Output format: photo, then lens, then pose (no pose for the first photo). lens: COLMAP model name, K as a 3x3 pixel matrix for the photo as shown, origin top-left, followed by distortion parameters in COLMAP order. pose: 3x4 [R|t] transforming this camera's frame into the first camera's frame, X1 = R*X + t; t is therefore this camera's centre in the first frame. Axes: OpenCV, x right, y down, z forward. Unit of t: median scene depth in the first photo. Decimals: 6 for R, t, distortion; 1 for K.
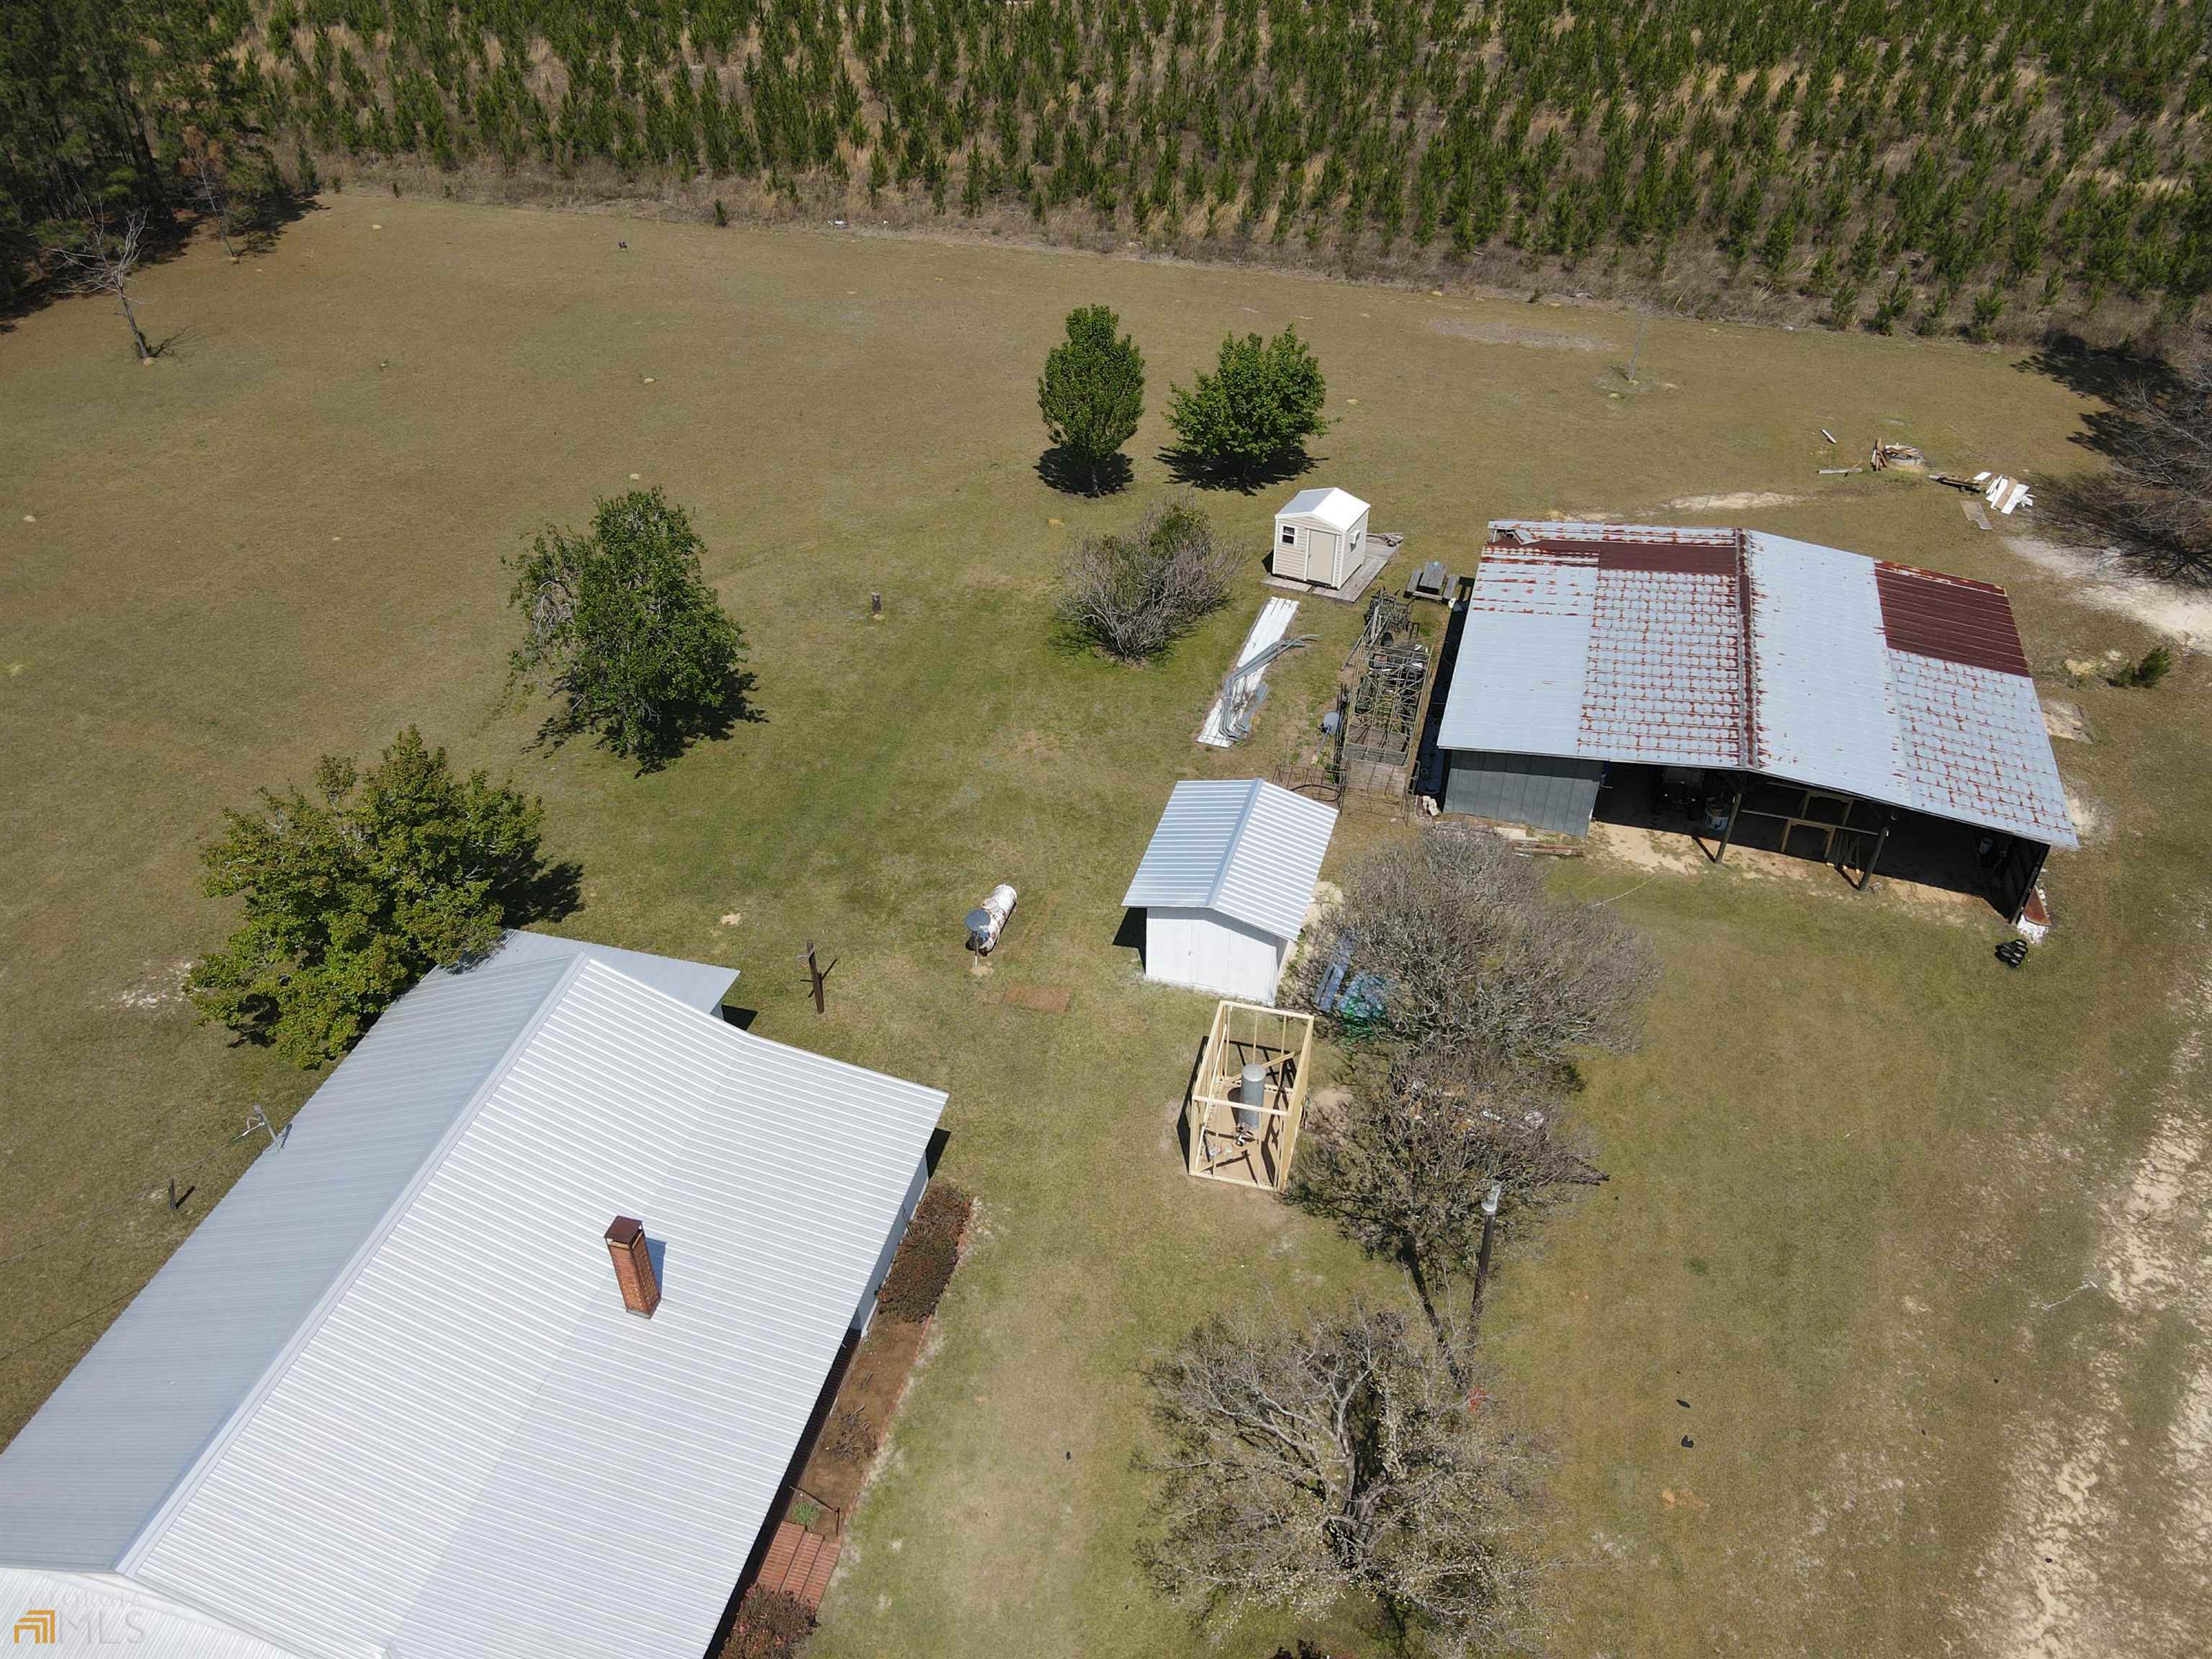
lens RADIAL K [[1616.8, 0, 1110.6], [0, 1616.8, 805.7], [0, 0, 1]] dist [0.016416, -0.011035]
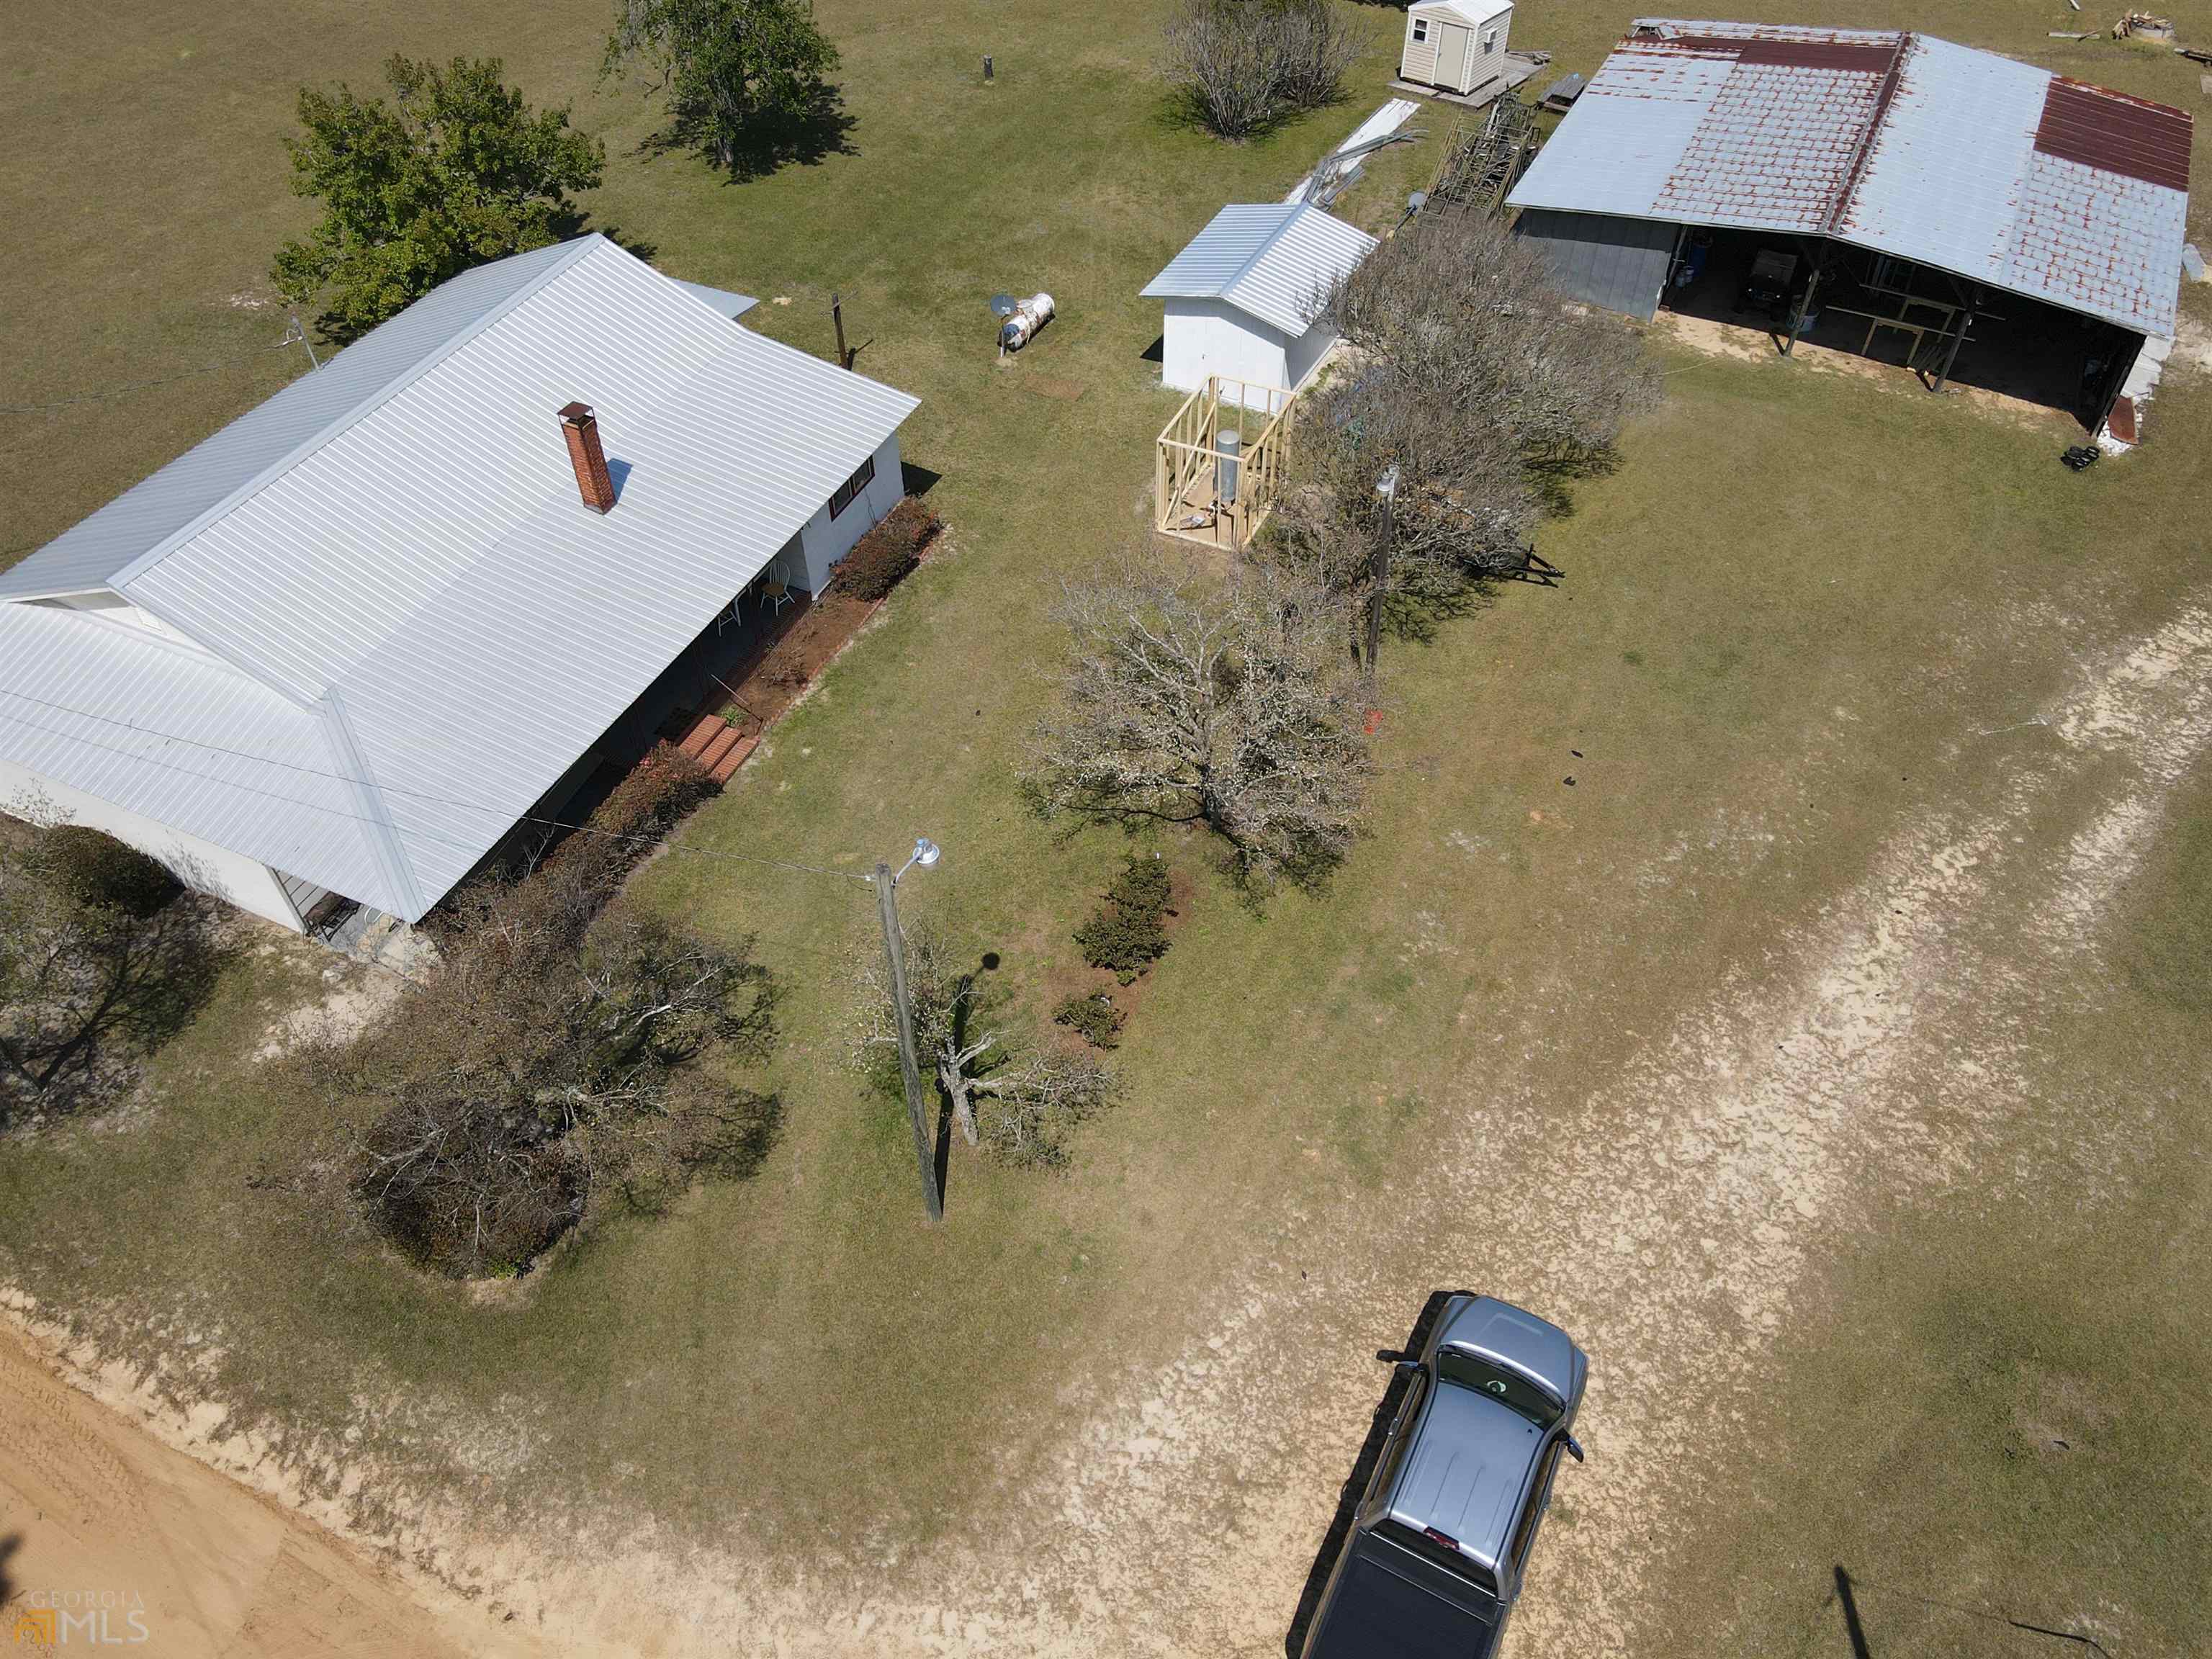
lens RADIAL K [[1598.7, 0, 1110.1], [0, 1598.7, 824.6], [0, 0, 1]] dist [-0.001610, 0.027767]
pose [[0.984252, 0.127216, -0.122739, 0.136000], [-0.104856, 0.979144, 0.174018, 0.189273], [0.142317, -0.158407, 0.977063, -0.027962]]
